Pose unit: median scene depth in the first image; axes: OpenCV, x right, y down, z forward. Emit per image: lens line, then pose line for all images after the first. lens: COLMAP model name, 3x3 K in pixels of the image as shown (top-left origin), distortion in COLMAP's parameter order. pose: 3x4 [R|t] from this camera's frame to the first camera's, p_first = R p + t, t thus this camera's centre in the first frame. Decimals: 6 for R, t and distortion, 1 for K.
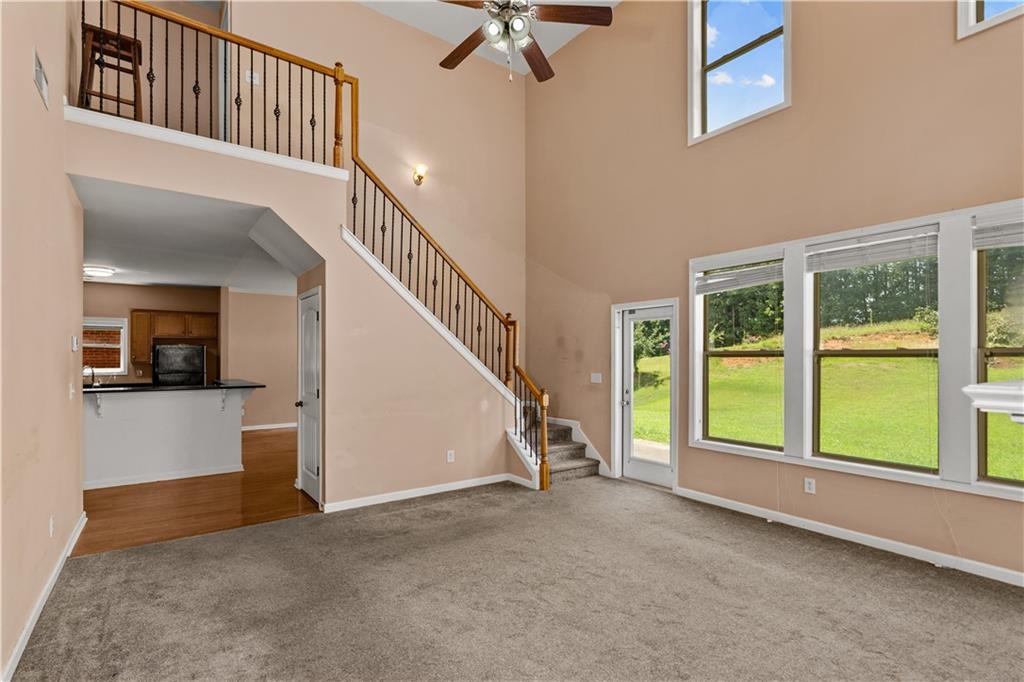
lens RADIAL K [[479.4, 0, 517.7], [0, 479.4, 355.9], [0, 0, 1]] dist [0.000353, -0.000126]
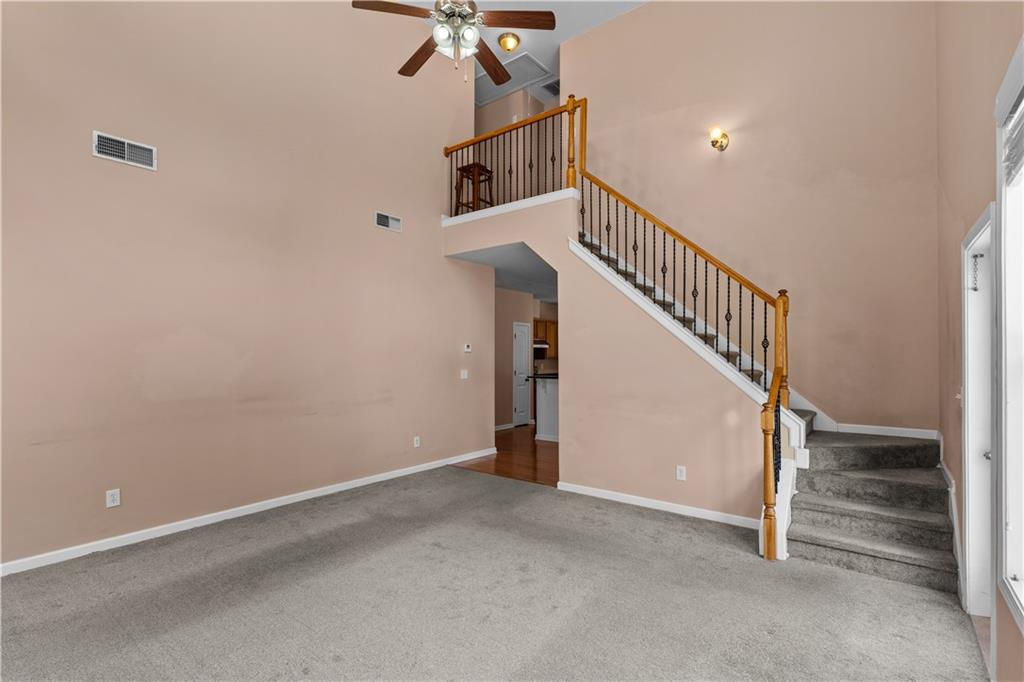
lens RADIAL K [[479.4, 0, 513.6], [0, 479.4, 348.5], [0, 0, 1]] dist [0.000353, -0.000126]
pose [[0.265265, -0.016161, -0.964040, 0.640395], [0.006669, 0.999866, -0.014927, 0.003306], [0.964152, -0.002470, 0.265337, 0.540110]]
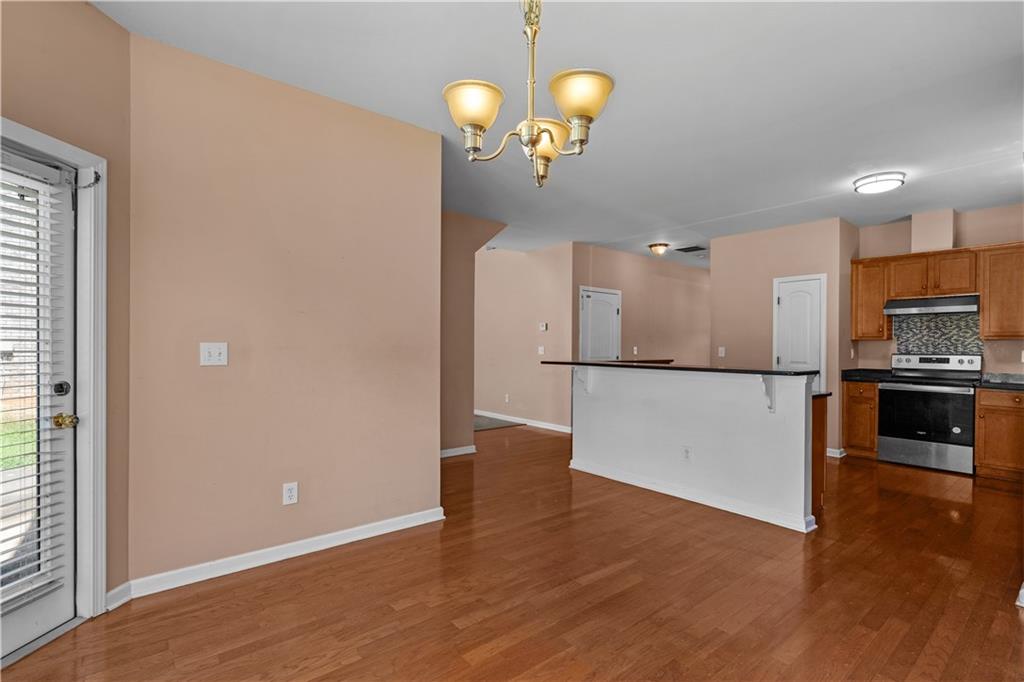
lens RADIAL K [[479.4, 0, 508.2], [0, 479.4, 348.3], [0, 0, 1]] dist [0.000353, -0.000126]
pose [[-0.999096, -0.006303, -0.042029, -0.562573], [-0.006251, 0.999980, -0.001368, 0.051314], [0.042037, -0.001104, -0.999115, 2.316625]]
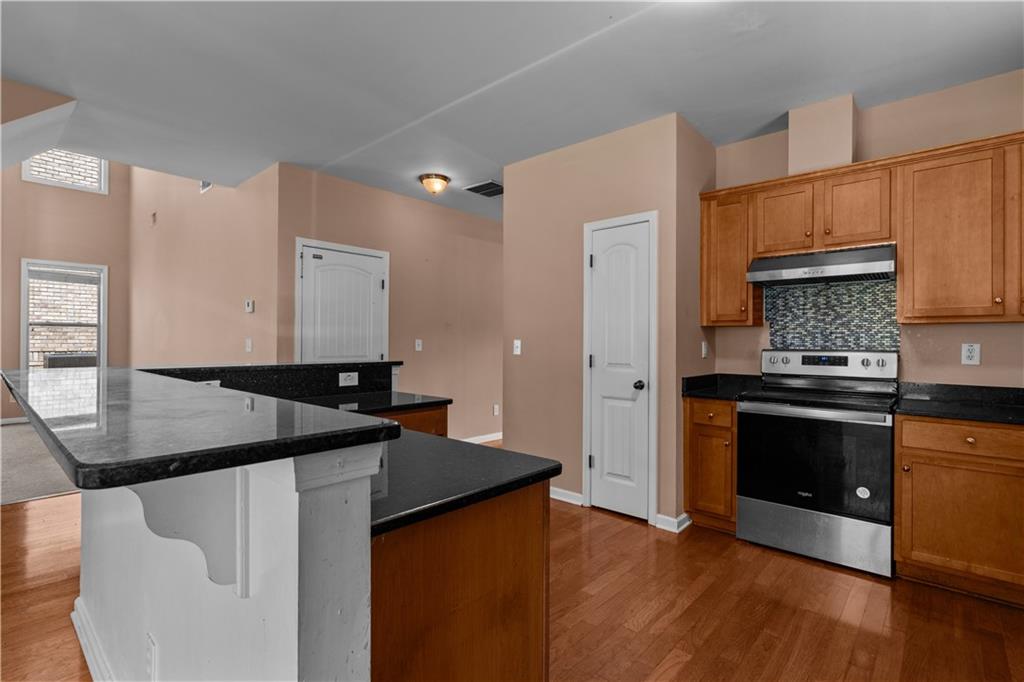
lens RADIAL K [[479.4, 0, 513.6], [0, 479.4, 341.2], [0, 0, 1]] dist [0.000353, -0.000126]
pose [[-0.981246, -0.006718, -0.192642, -1.060654], [-0.004928, 0.999940, -0.009769, 0.053522], [0.192696, -0.008636, -0.981220, 1.800516]]
